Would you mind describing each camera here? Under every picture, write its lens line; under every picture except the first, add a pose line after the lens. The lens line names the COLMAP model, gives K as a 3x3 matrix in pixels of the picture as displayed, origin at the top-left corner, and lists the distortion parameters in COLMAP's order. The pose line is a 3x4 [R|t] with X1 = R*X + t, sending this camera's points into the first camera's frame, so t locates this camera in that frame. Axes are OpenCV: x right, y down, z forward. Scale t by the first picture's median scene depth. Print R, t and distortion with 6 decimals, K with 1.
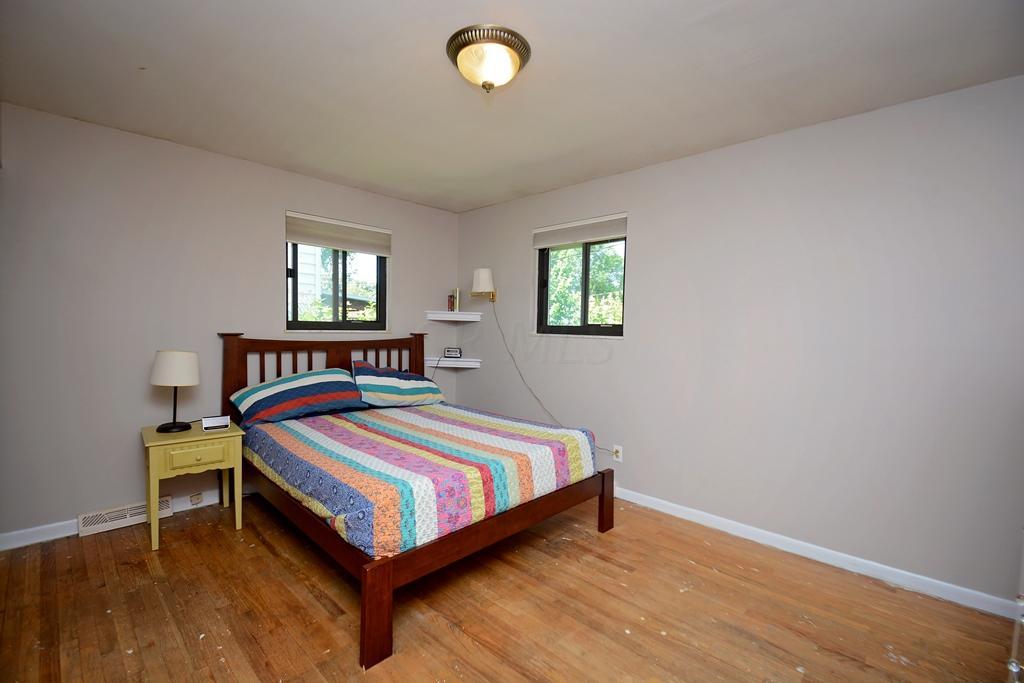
lens RADIAL K [[449.6, 0, 506.6], [0, 449.6, 343.2], [0, 0, 1]] dist [-0.007763, -0.004577]
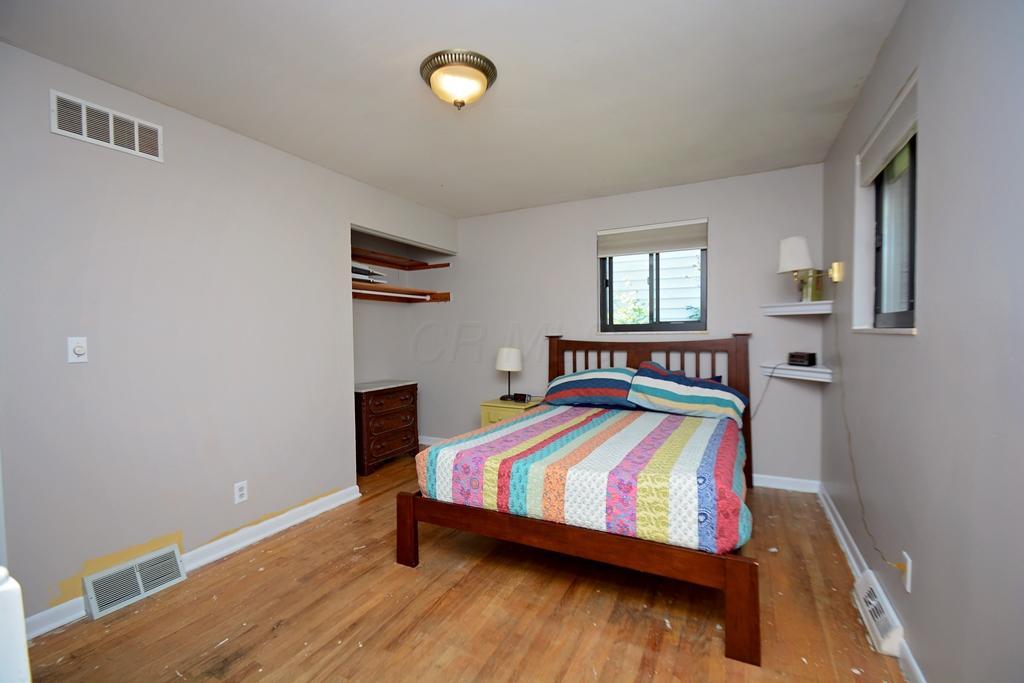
lens RADIAL K [[449.6, 0, 507.3], [0, 449.6, 341.9], [0, 0, 1]] dist [-0.007763, -0.004577]
pose [[0.285353, -0.004429, -0.958412, 0.618094], [-0.015087, 0.999845, -0.009113, 0.010463], [0.958304, 0.017060, 0.285242, 0.476185]]
